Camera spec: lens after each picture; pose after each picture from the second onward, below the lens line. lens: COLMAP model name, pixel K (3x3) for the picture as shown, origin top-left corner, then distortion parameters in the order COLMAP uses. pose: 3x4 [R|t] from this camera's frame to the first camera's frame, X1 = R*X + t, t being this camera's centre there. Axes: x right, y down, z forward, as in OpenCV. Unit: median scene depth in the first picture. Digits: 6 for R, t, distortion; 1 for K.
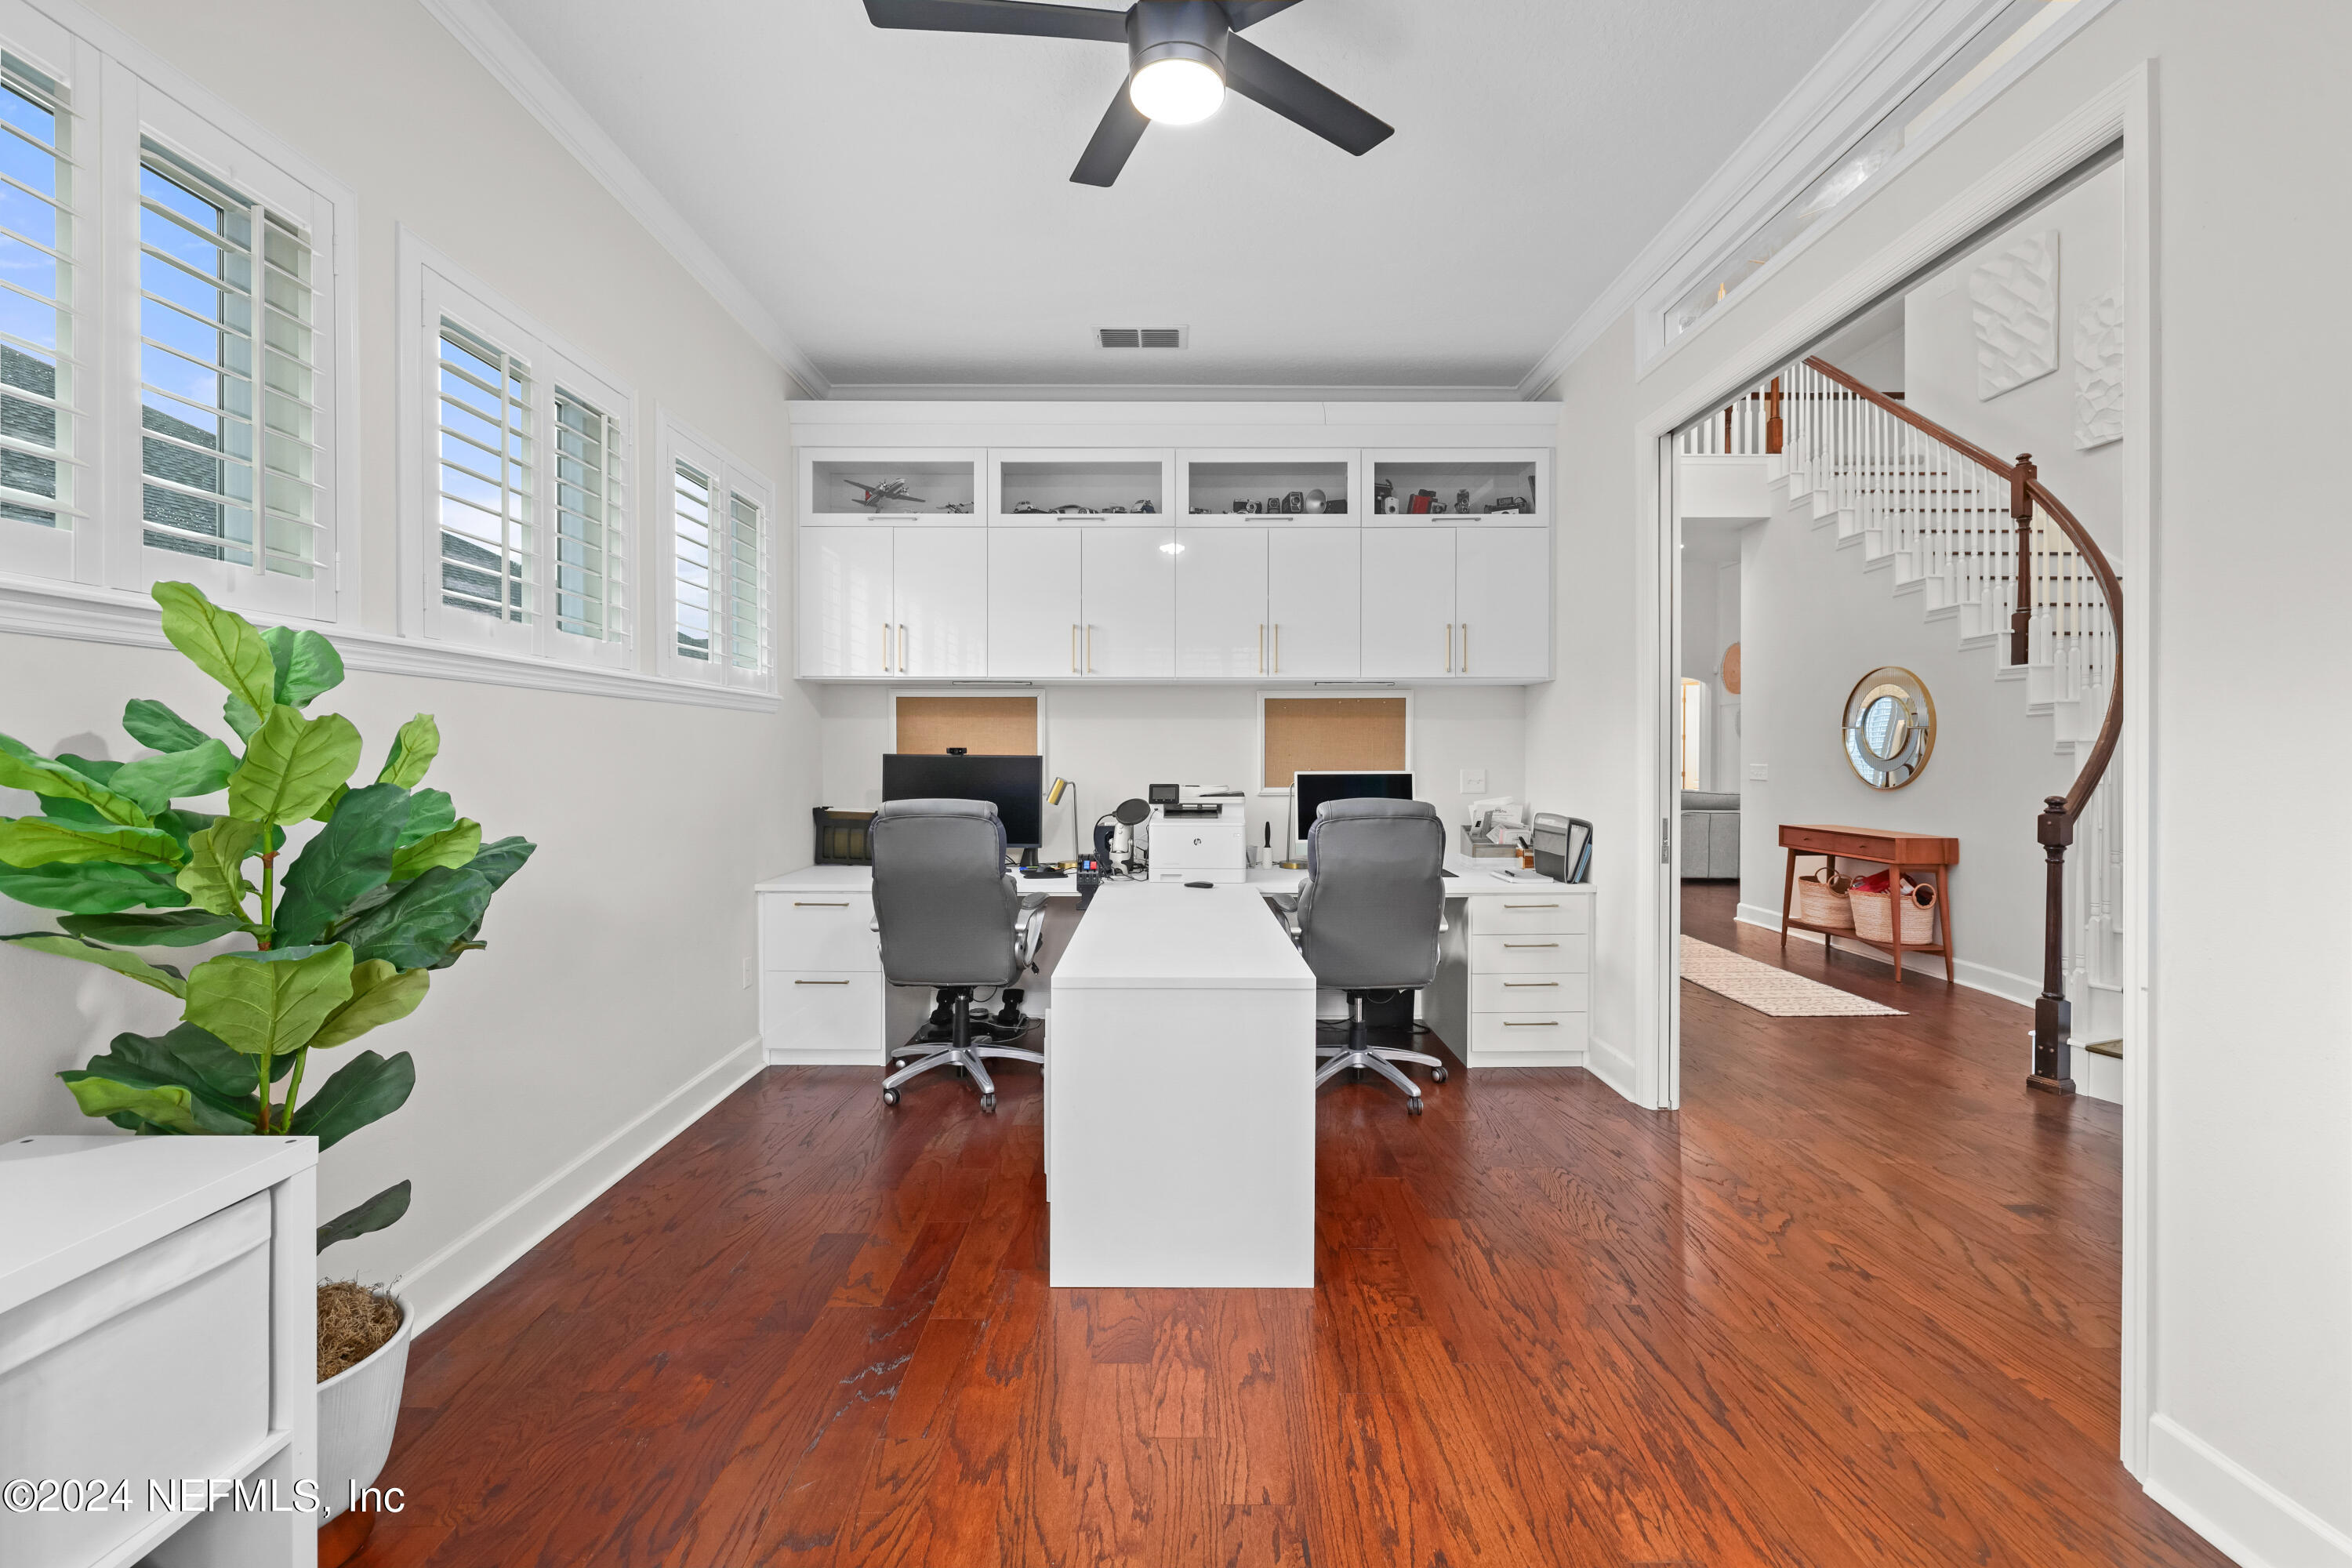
lens RADIAL K [[985.9, 0, 1163.0], [0, 985.9, 761.2], [0, 0, 1]] dist [-0.003515, 0.000773]
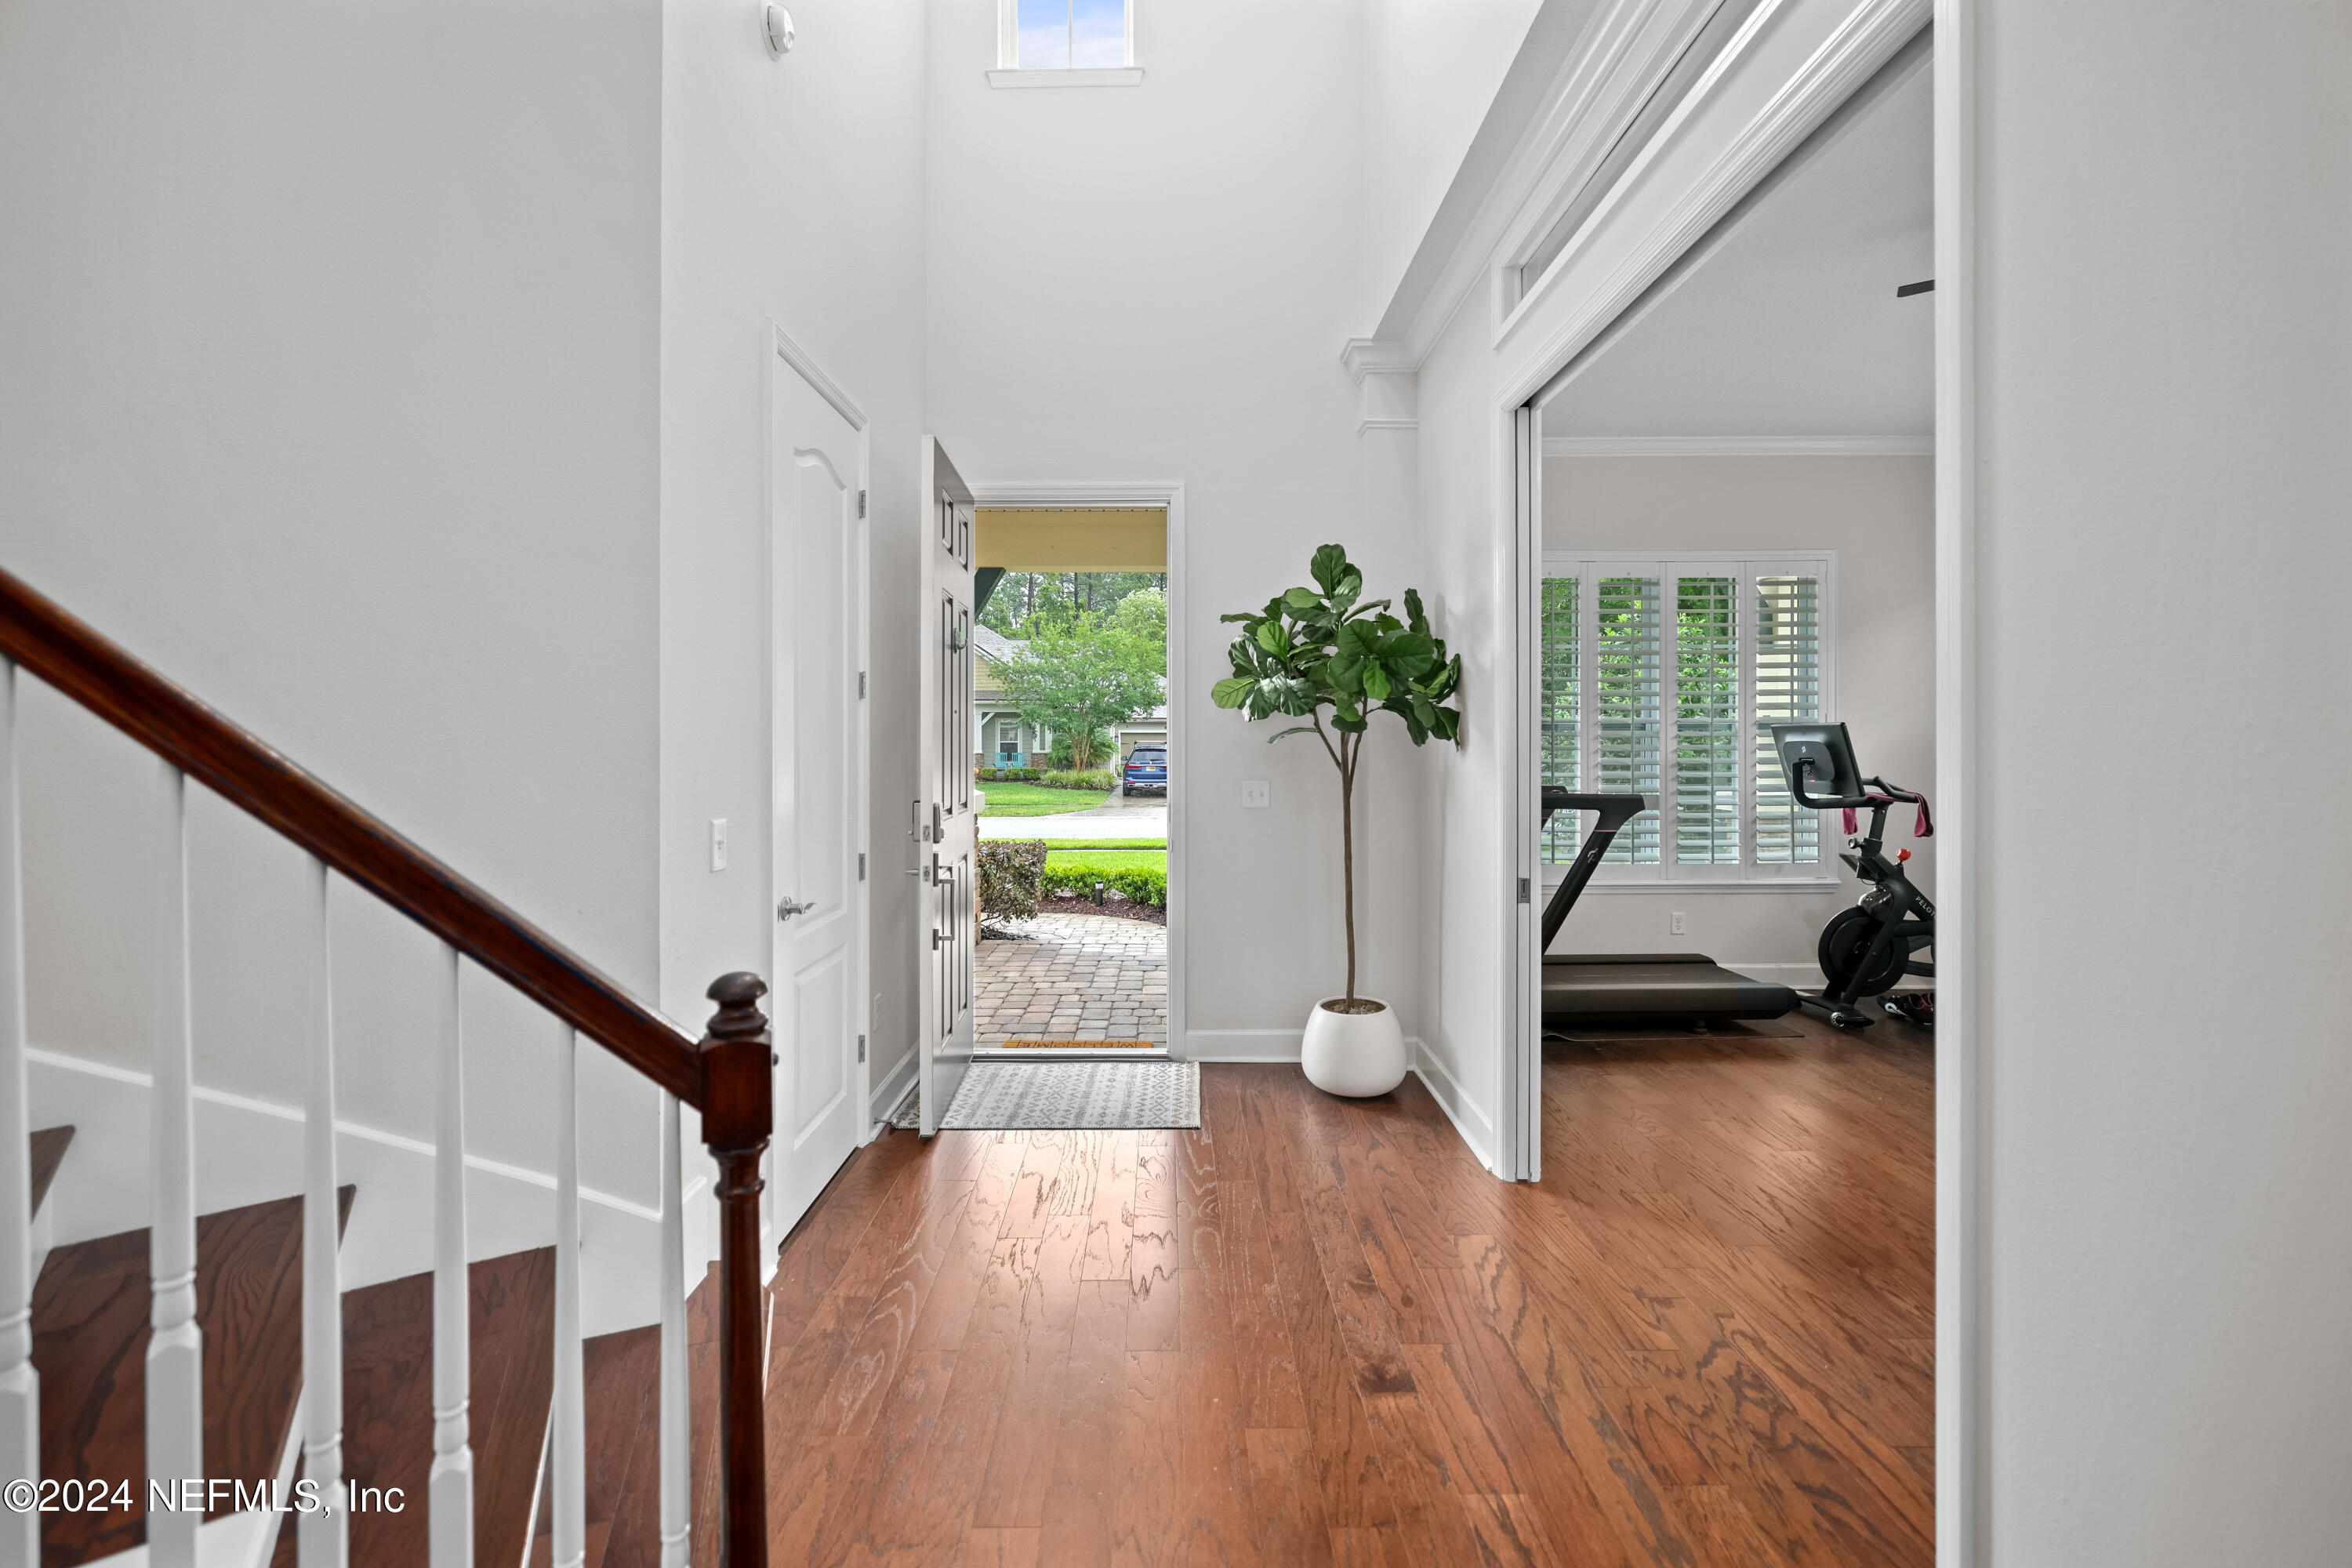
lens RADIAL K [[985.9, 0, 1156.0], [0, 985.9, 744.6], [0, 0, 1]] dist [-0.003515, 0.000773]
pose [[-0.999948, 0.000306, 0.010155, 0.567722], [0.000420, 0.999937, 0.011201, -0.027423], [-0.010151, 0.011205, -0.999886, 0.951879]]
